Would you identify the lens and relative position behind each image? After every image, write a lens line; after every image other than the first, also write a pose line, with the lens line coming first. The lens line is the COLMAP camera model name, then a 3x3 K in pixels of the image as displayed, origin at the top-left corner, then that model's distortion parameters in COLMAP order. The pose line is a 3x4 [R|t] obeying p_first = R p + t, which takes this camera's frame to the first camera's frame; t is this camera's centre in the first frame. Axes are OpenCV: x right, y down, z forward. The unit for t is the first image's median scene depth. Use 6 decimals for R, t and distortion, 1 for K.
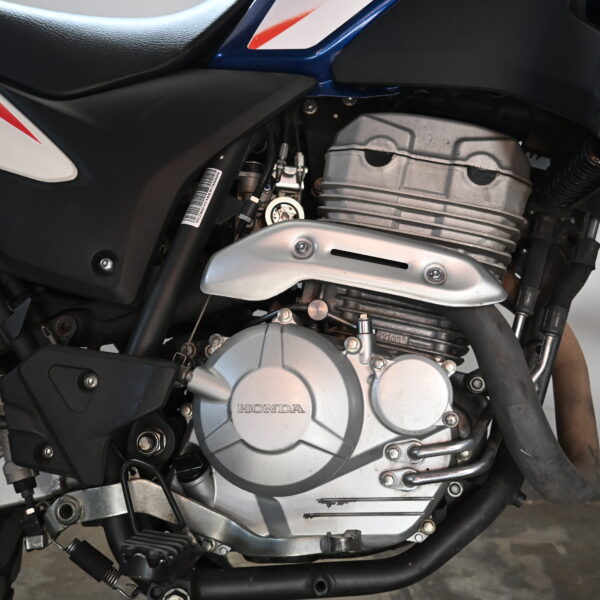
lens RADIAL K [[612.3, 0, 301.1], [0, 612.3, 302.2], [0, 0, 1]] dist [0.007258, 0.000000]
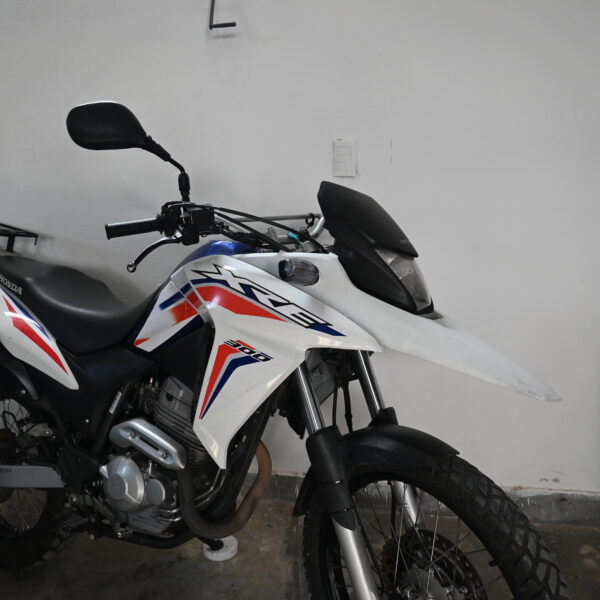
lens RADIAL K [[612.3, 0, 303.5], [0, 612.3, 303.4], [0, 0, 1]] dist [0.007258, 0.000000]
pose [[0.903210, 0.098670, -0.417704, 1.747810], [-0.025391, 0.983795, 0.177487, -1.142418], [0.428448, -0.149702, 0.891079, -1.056997]]
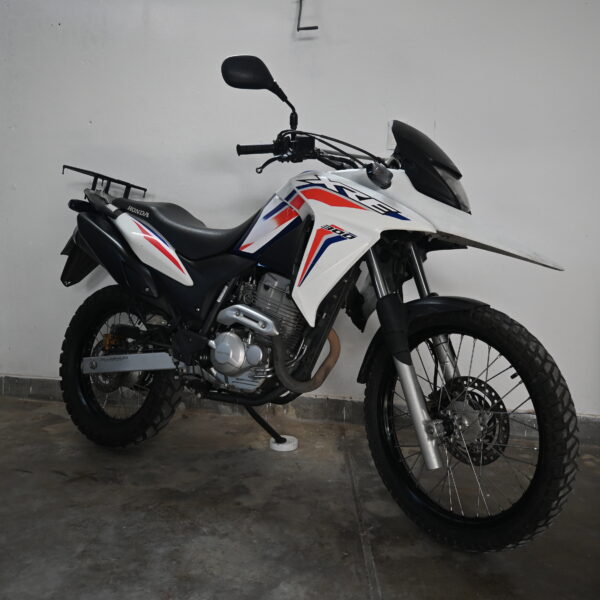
lens RADIAL K [[612.3, 0, 304.3], [0, 612.3, 301.4], [0, 0, 1]] dist [0.007258, 0.000000]
pose [[0.889914, 0.104832, -0.443917, 1.910516], [-0.067414, 0.992771, 0.099301, -0.527554], [0.451118, -0.058443, 0.890548, -2.040204]]
